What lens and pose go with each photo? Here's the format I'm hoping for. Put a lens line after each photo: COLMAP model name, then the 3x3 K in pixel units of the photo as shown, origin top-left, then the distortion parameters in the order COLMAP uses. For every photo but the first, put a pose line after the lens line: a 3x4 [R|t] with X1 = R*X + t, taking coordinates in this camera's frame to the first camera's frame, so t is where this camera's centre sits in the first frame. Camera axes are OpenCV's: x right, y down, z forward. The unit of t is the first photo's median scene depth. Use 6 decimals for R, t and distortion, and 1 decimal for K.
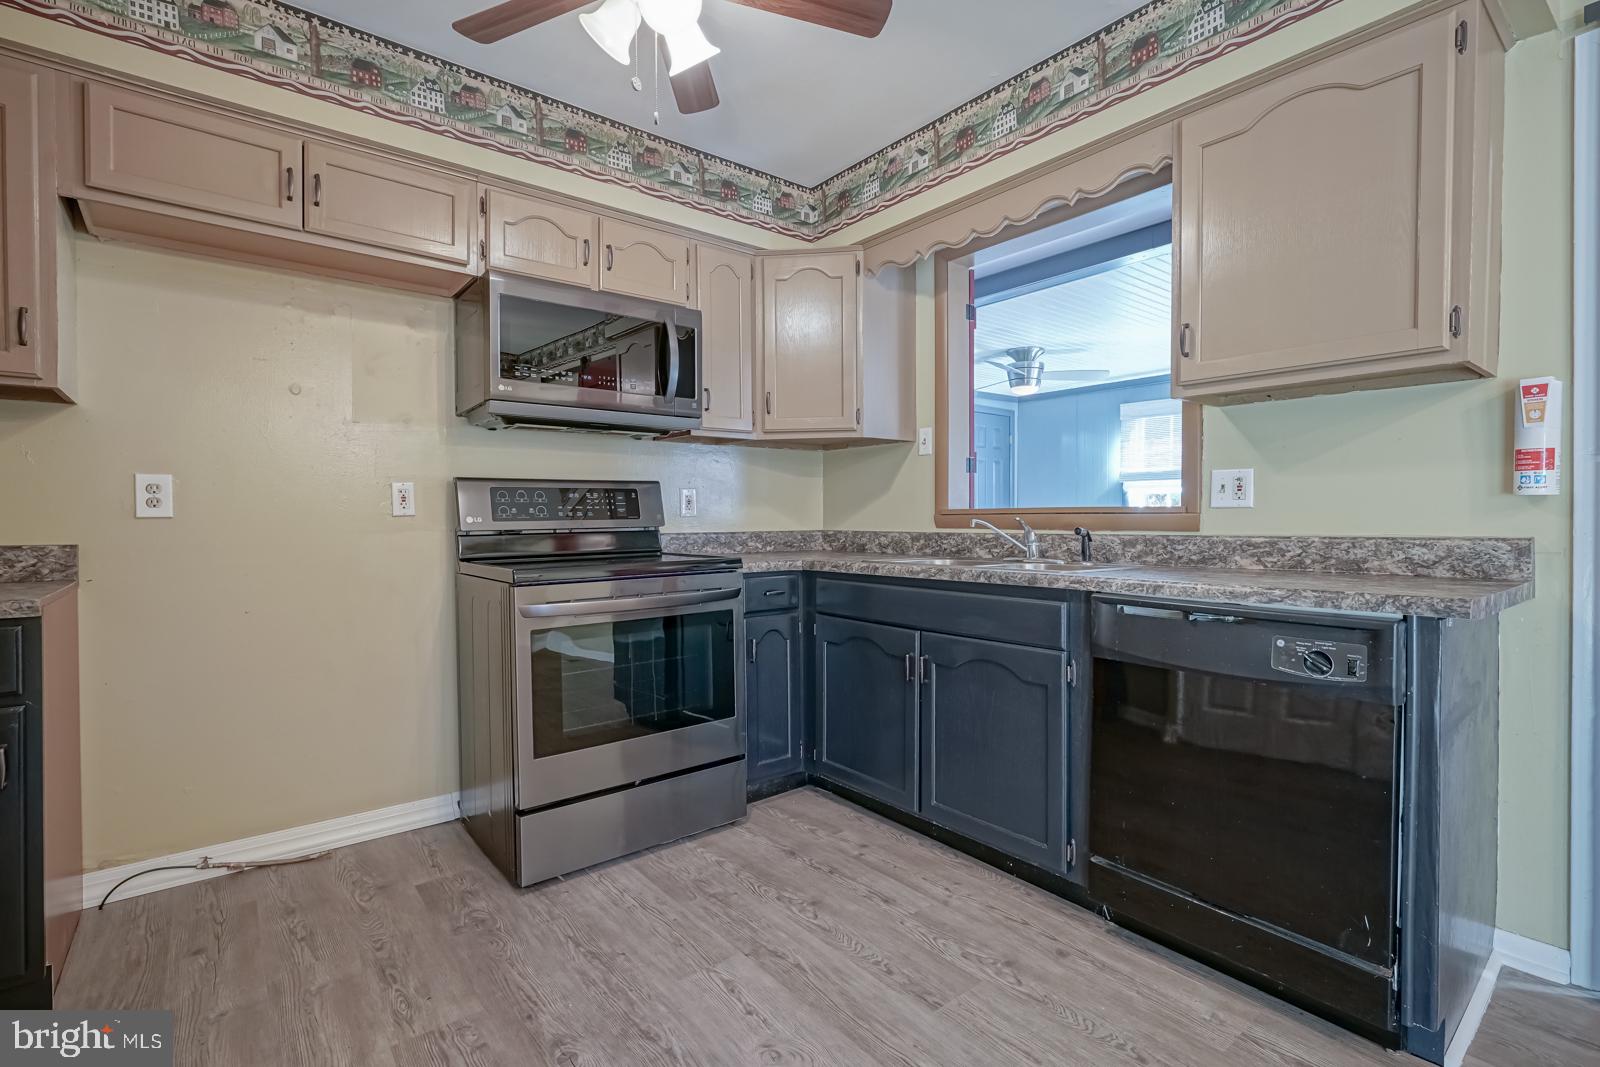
lens RADIAL K [[743.4, 0, 800.3], [0, 743.4, 528.6], [0, 0, 1]] dist [0.001233, 0.000466]
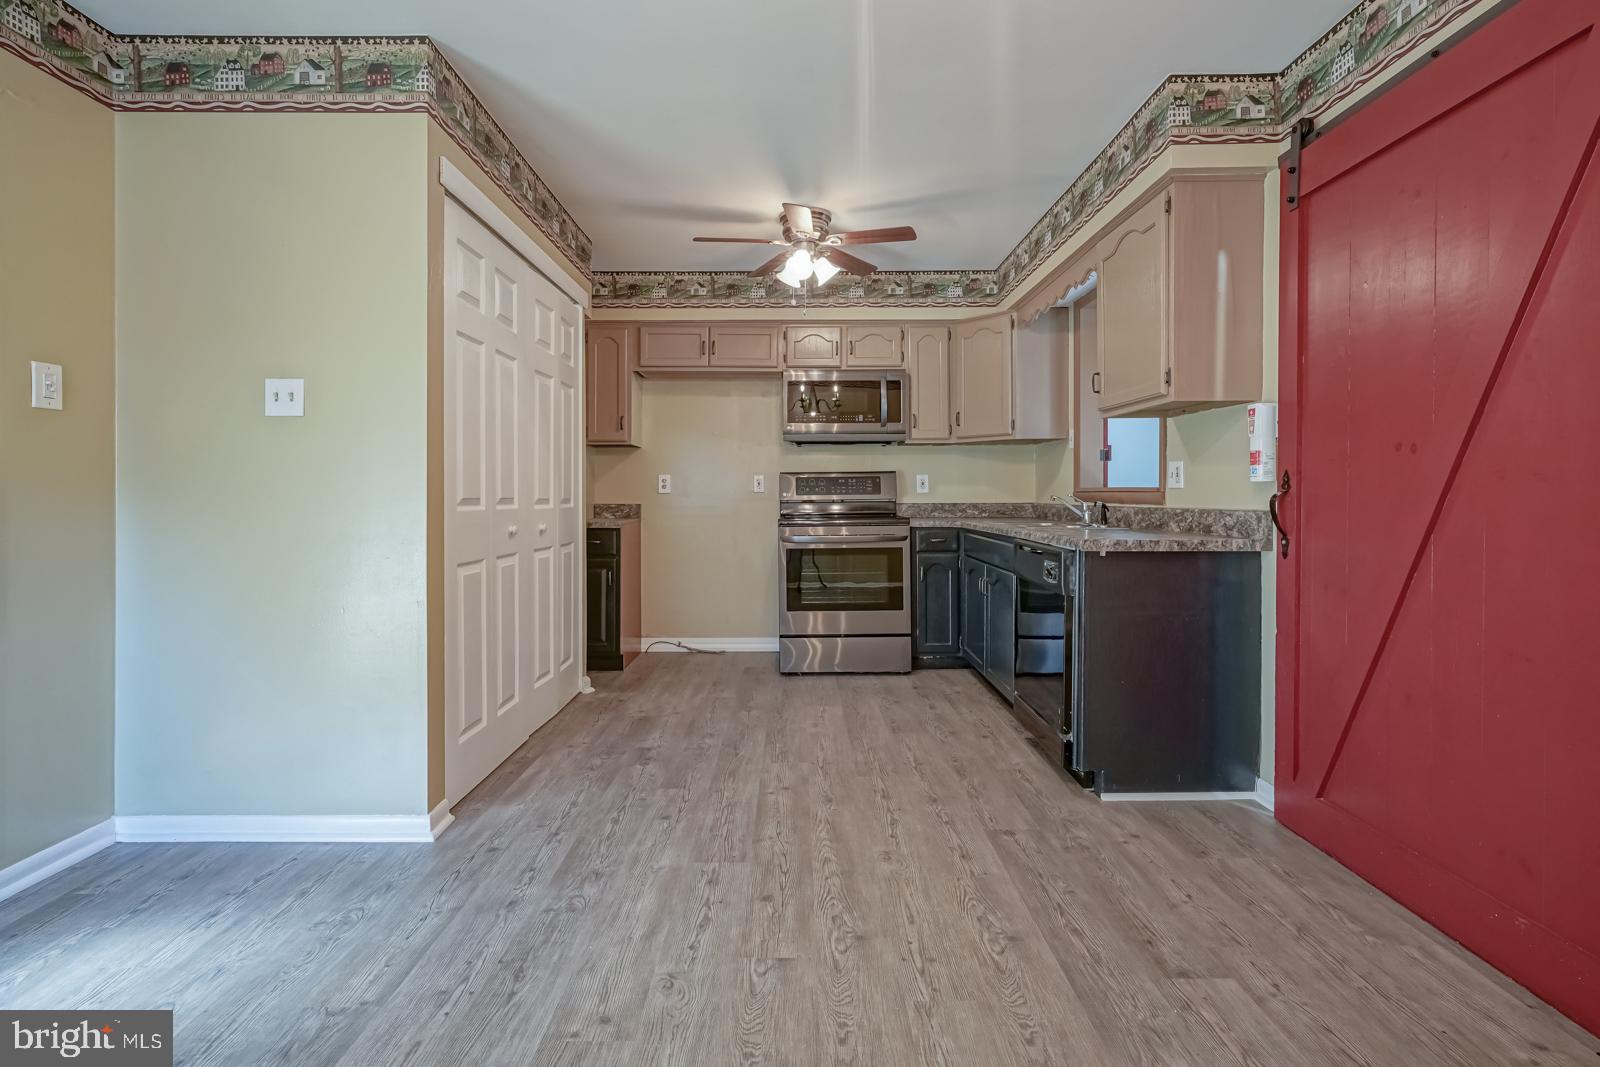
lens RADIAL K [[748.2, 0, 789.2], [0, 748.2, 494.2], [0, 0, 1]] dist [0.000508, 0.000439]
pose [[0.776548, 0.003875, -0.630046, 0.835443], [-0.010073, 0.999930, -0.006265, -0.000241], [0.629978, 0.011211, 0.776532, -0.531503]]
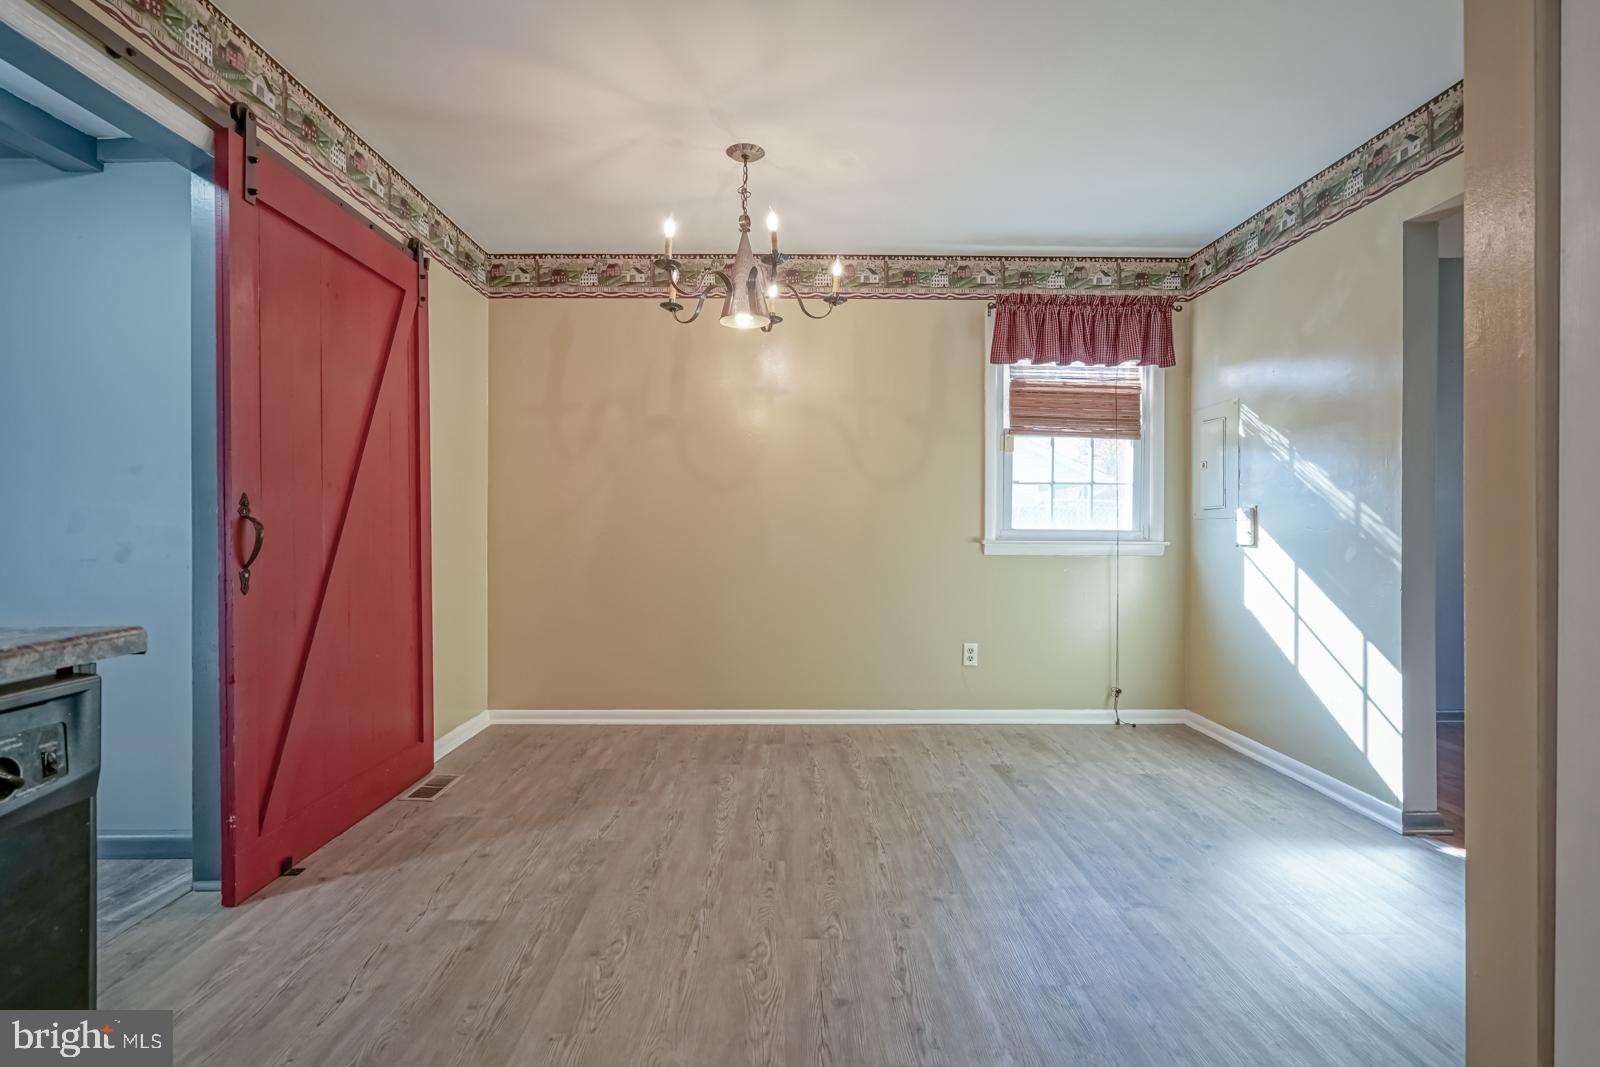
lens RADIAL K [[747.6, 0, 788.6], [0, 747.6, 524.0], [0, 0, 1]] dist [-0.001244, 0.001342]
pose [[-0.785105, 0.003061, 0.619355, -0.085878], [0.007372, 0.999963, 0.004402, -0.008940], [-0.619318, 0.008022, -0.785099, 0.658270]]
